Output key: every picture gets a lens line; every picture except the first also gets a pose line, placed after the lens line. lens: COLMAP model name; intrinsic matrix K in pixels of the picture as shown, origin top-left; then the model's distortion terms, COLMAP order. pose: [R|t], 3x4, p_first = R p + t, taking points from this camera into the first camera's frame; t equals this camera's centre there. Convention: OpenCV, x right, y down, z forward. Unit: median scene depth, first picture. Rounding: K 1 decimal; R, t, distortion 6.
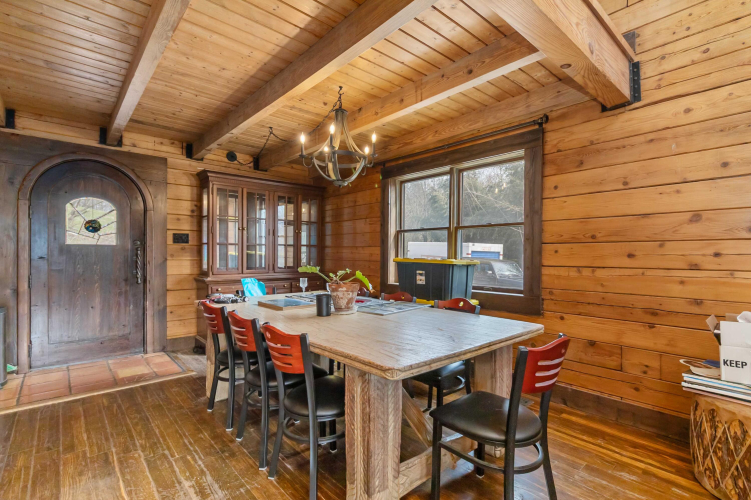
lens RADIAL K [[353.2, 0, 381.8], [0, 353.2, 253.6], [0, 0, 1]] dist [0.000747, 0.001713]
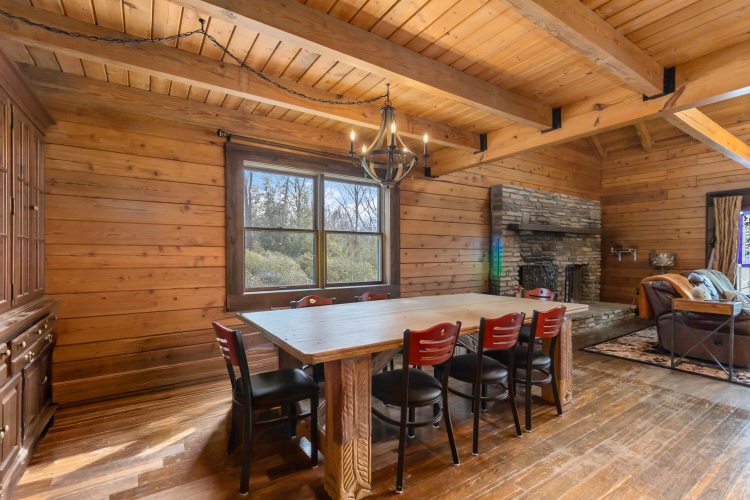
lens RADIAL K [[352.7, 0, 380.5], [0, 352.7, 254.1], [0, 0, 1]] dist [0.000747, 0.001713]
pose [[0.147094, 0.001522, 0.989121, -1.066295], [0.002630, 0.999995, -0.001929, -0.001637], [-0.989119, 0.002885, 0.147090, 0.866073]]
